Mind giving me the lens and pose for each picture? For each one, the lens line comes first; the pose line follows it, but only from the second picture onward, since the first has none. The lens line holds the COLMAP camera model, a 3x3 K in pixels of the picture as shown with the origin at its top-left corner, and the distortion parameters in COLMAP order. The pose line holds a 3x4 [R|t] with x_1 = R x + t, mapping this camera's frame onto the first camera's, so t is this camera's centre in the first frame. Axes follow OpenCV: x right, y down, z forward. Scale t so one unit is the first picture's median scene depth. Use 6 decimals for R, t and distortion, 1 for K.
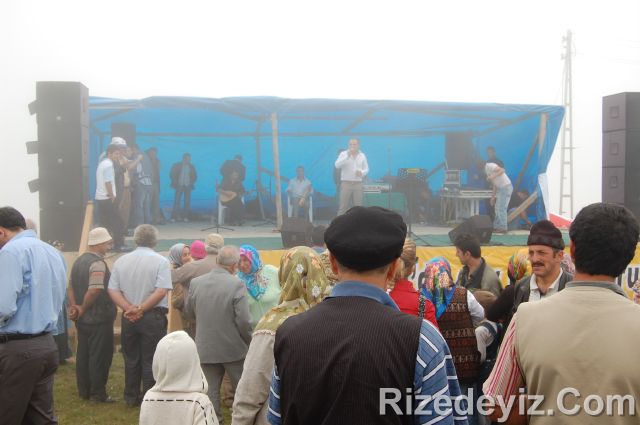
lens RADIAL K [[711.8, 0, 320.0], [0, 711.8, 212.5], [0, 0, 1]] dist [0.010279, 0.003204]
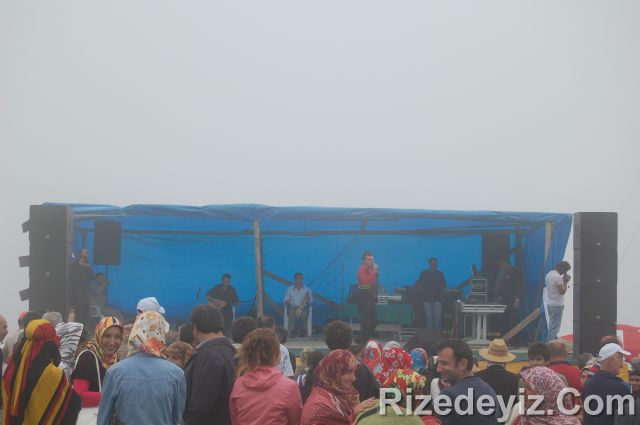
lens RADIAL K [[1536.4, 0, 320.0], [0, 1536.4, 212.5], [0, 0, 1]] dist [-0.021708, -0.063627]
pose [[0.988691, 0.009319, -0.149678, 0.319530], [-0.020424, 0.997136, -0.072825, -0.000567], [0.148571, 0.075059, 0.986049, -1.007592]]
